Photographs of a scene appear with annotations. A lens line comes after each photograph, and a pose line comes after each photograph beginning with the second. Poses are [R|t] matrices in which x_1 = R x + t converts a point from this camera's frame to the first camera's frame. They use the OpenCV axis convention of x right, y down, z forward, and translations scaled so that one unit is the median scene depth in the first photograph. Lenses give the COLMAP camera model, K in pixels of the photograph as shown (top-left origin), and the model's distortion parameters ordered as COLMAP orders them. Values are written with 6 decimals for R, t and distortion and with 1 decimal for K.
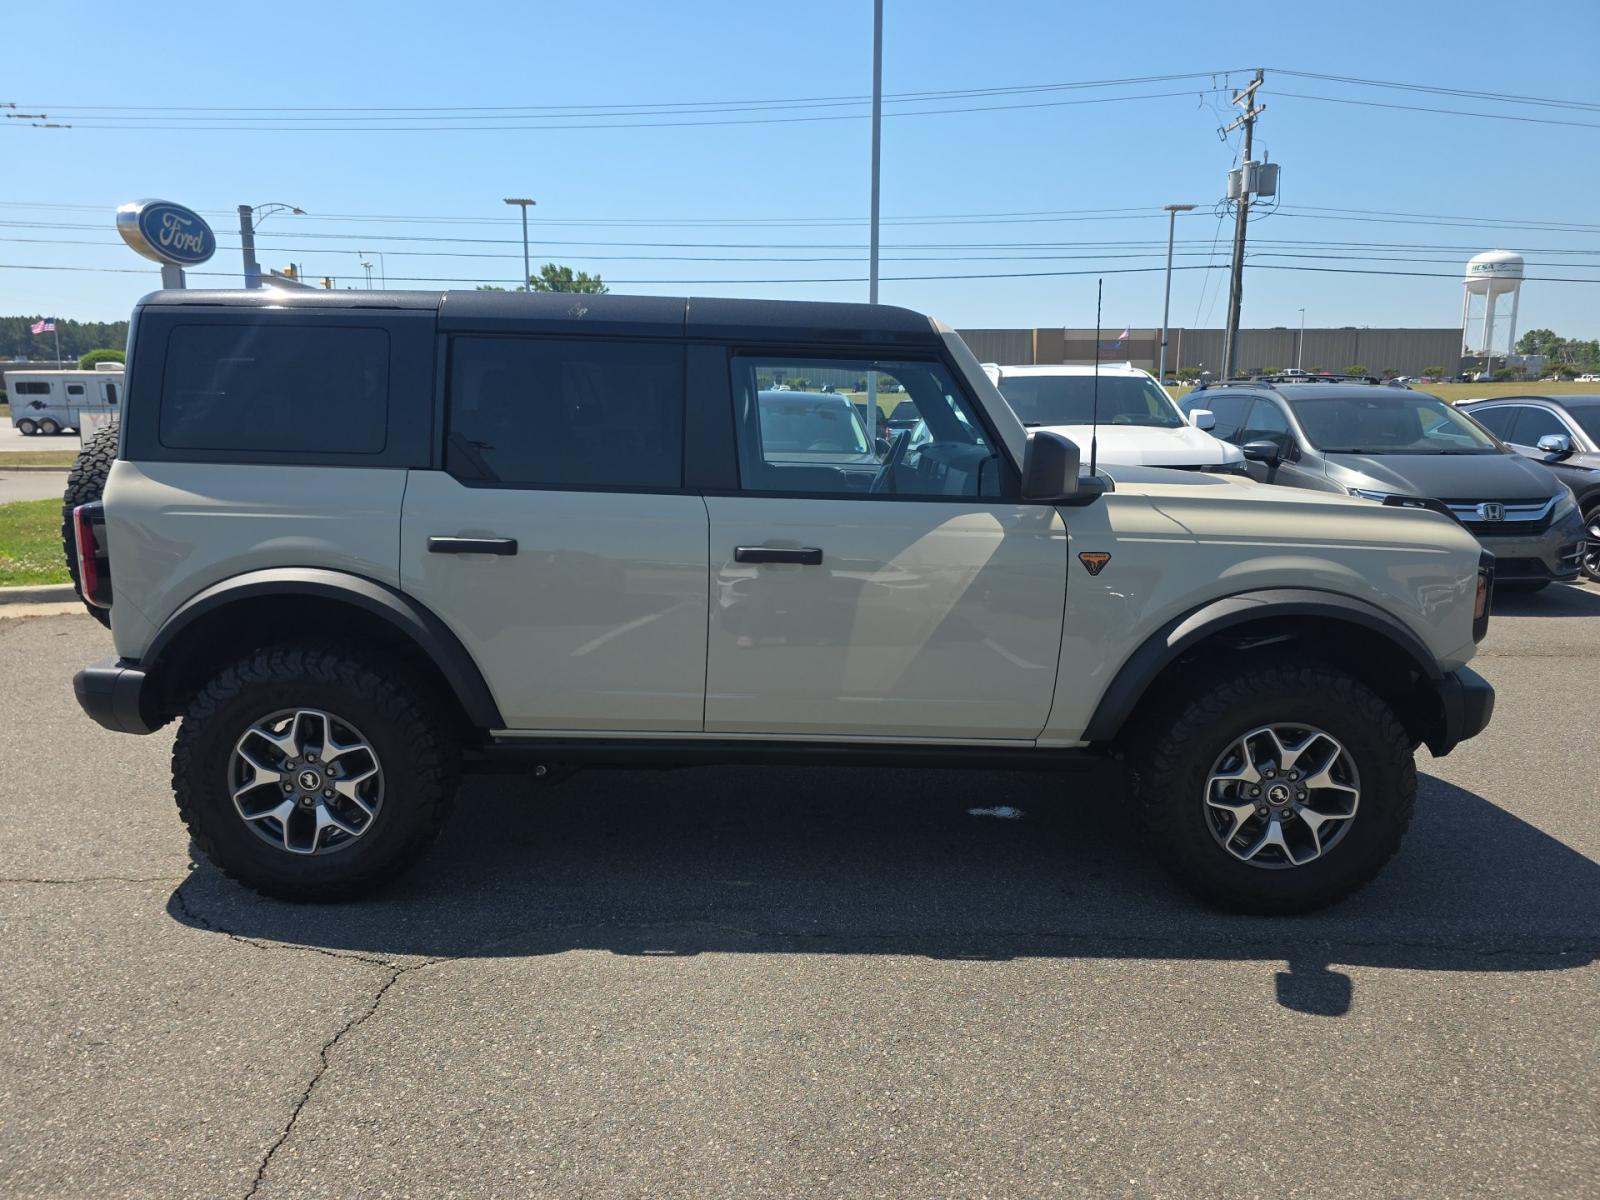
lens RADIAL K [[1130.1, 0, 801.6], [0, 1130.1, 604.4], [0, 0, 1]] dist [0.022828, 0.002857]
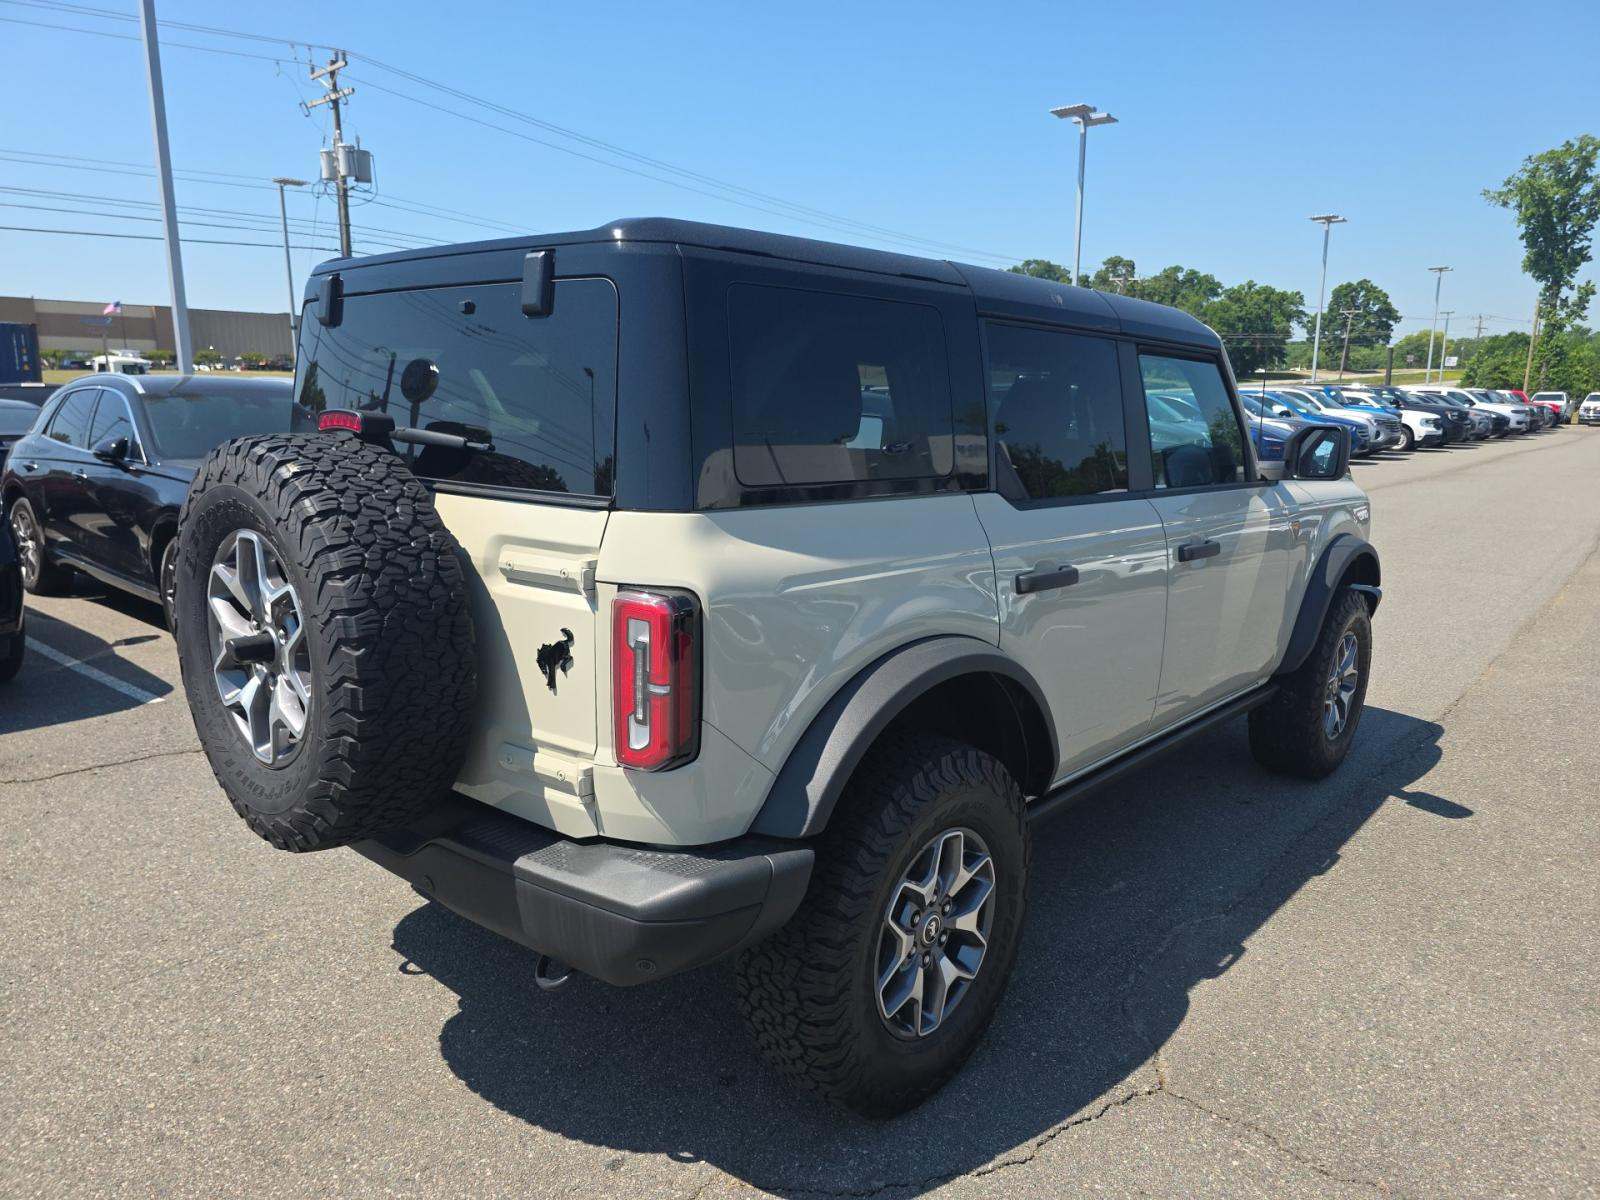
lens RADIAL K [[1130.1, 0, 800.9], [0, 1130.1, 597.4], [0, 0, 1]] dist [0.022828, 0.002857]
pose [[0.639424, -0.137746, 0.756414, -0.985746], [0.133337, 0.988780, 0.067346, -0.112031], [-0.757204, 0.057795, 0.650617, 0.571076]]
